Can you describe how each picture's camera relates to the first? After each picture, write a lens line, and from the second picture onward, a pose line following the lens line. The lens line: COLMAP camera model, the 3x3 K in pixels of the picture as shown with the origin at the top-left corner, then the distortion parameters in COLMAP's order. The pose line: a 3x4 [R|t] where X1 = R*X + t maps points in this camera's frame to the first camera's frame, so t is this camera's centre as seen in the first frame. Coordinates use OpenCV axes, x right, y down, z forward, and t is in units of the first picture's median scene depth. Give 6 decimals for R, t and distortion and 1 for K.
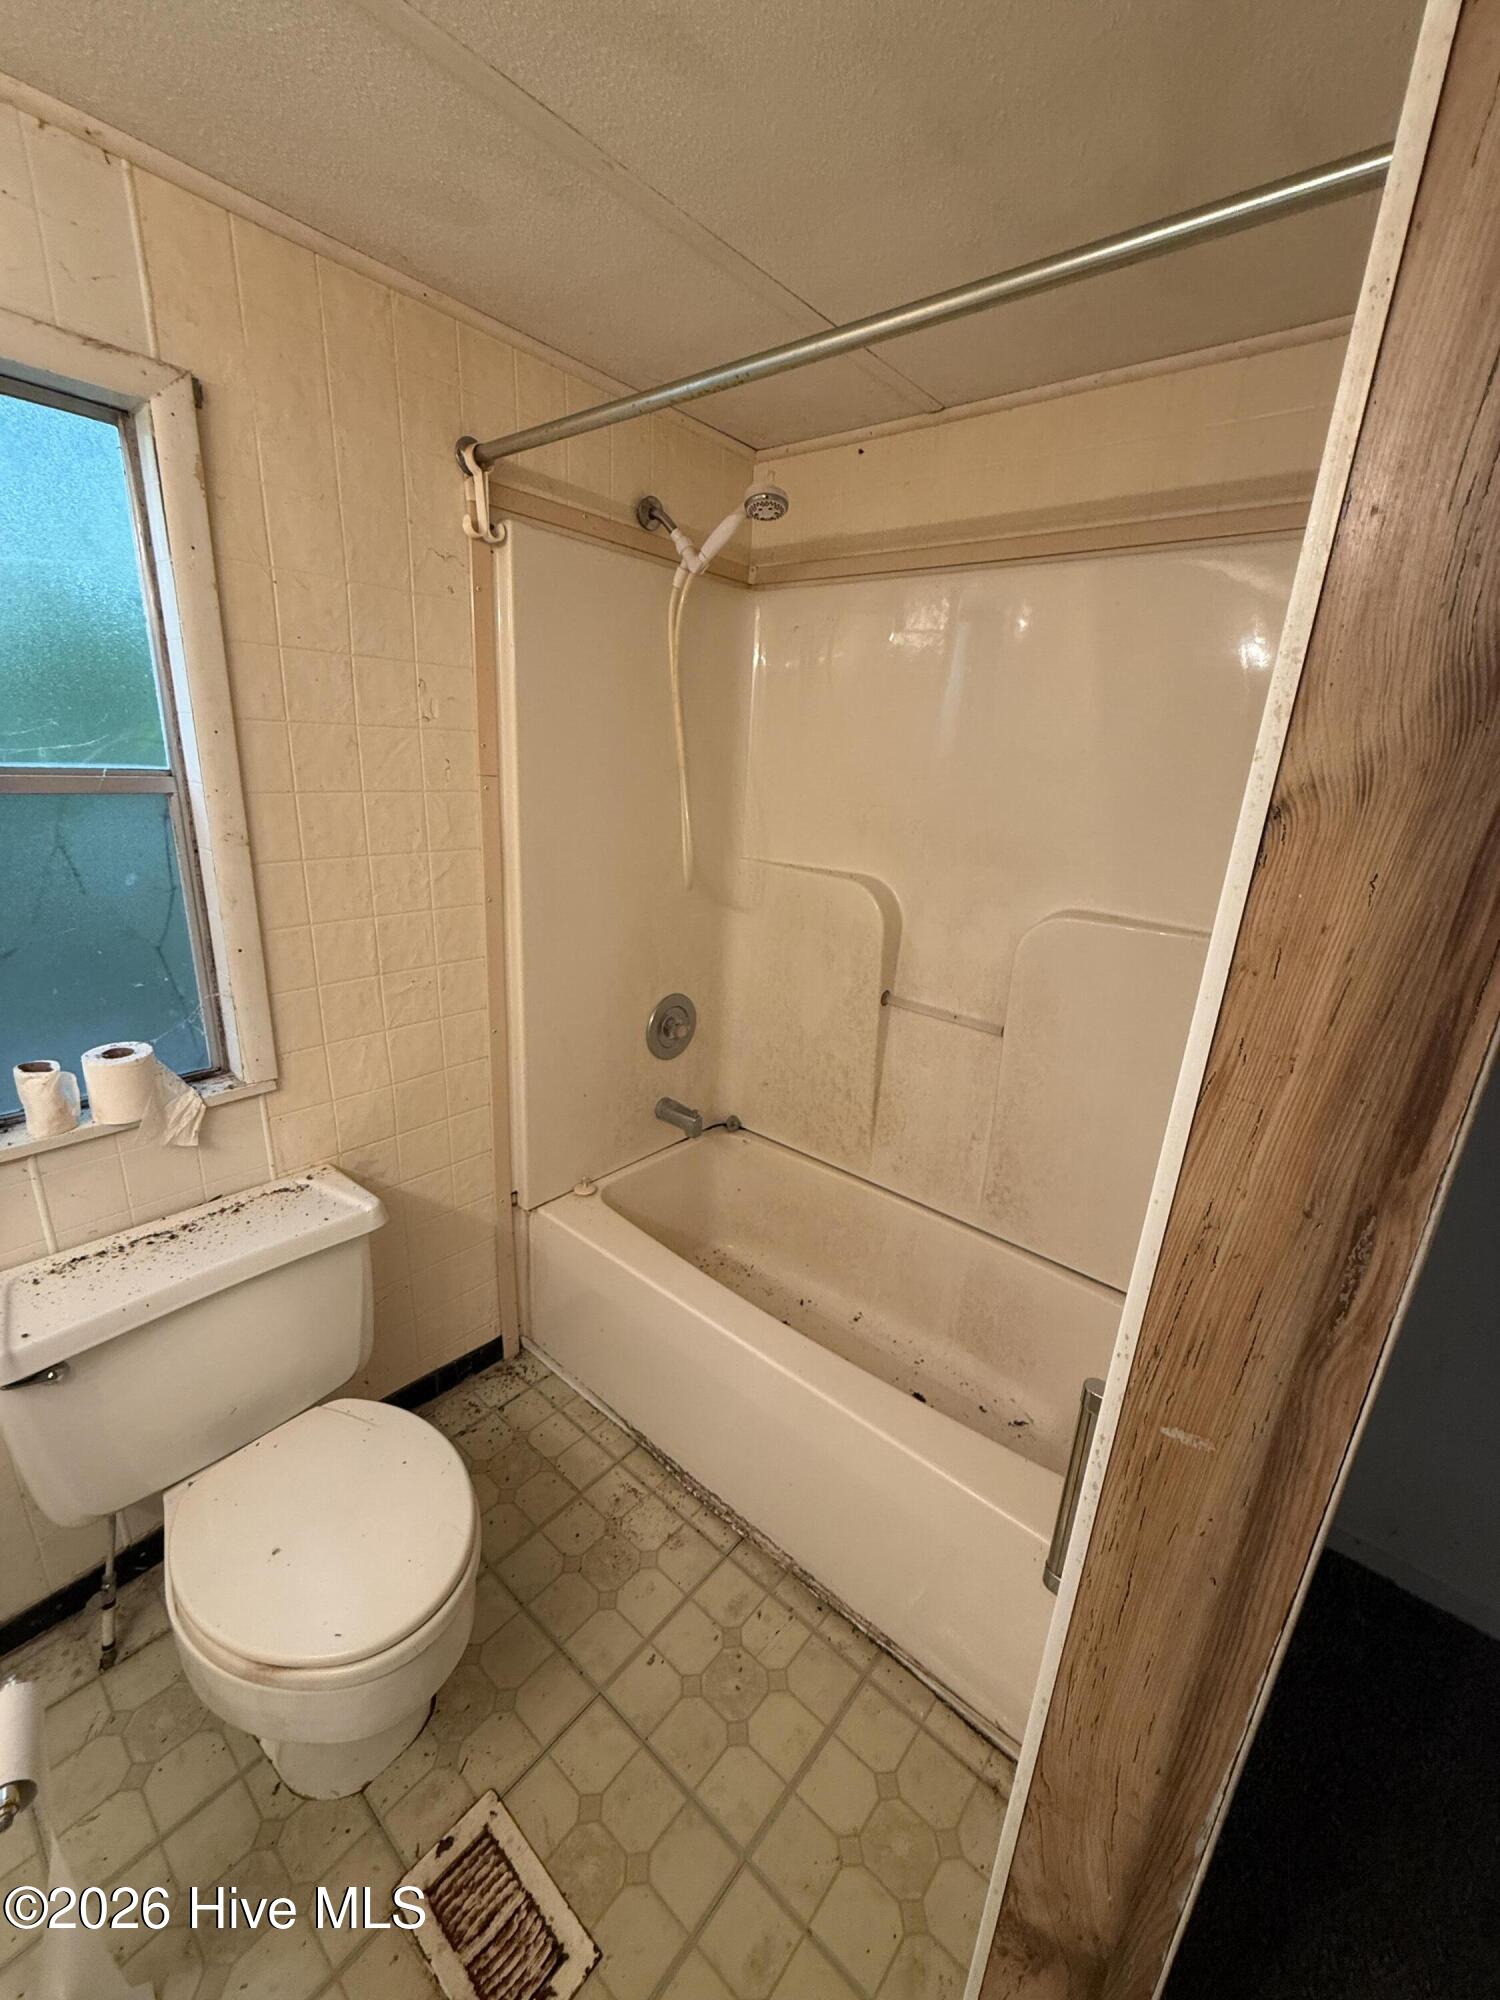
lens RADIAL K [[798.5, 0, 750.0], [0, 798.5, 1000.0], [0, 0, 1]] dist [0.001257, 0.000974]
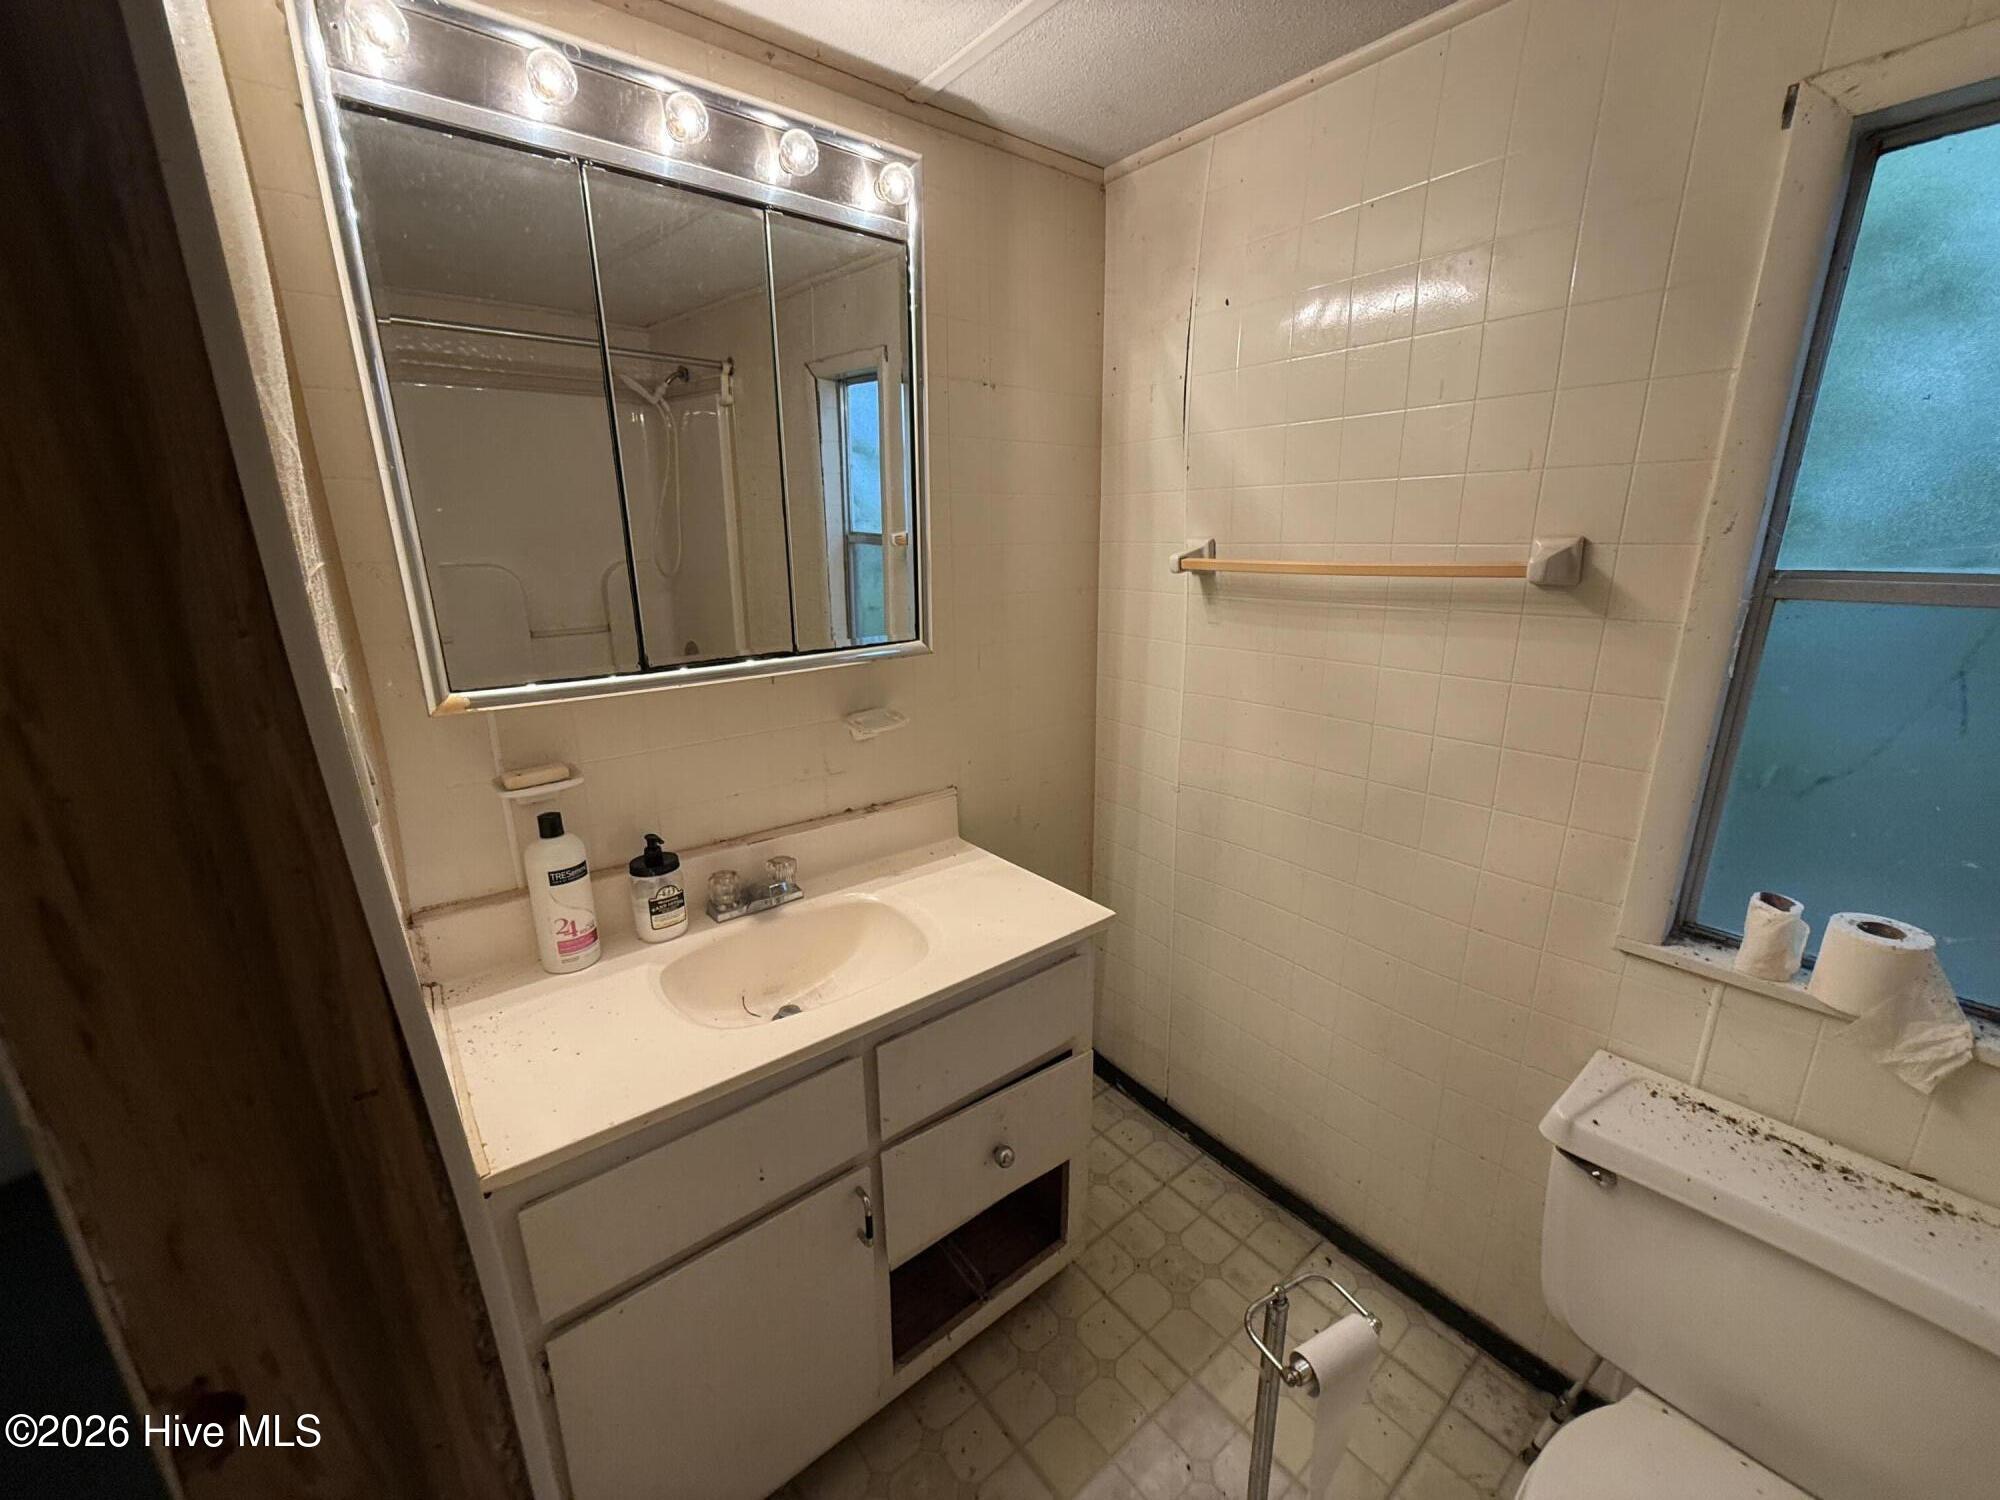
lens RADIAL K [[798.5, 0, 1000.0], [0, 798.5, 750.0], [0, 0, 1]] dist [0.001257, 0.000974]
pose [[-0.189305, 0.209193, -0.959376, 0.093816], [-0.289672, 0.921661, 0.258128, -0.049498], [0.938218, 0.326770, -0.113878, 0.218160]]
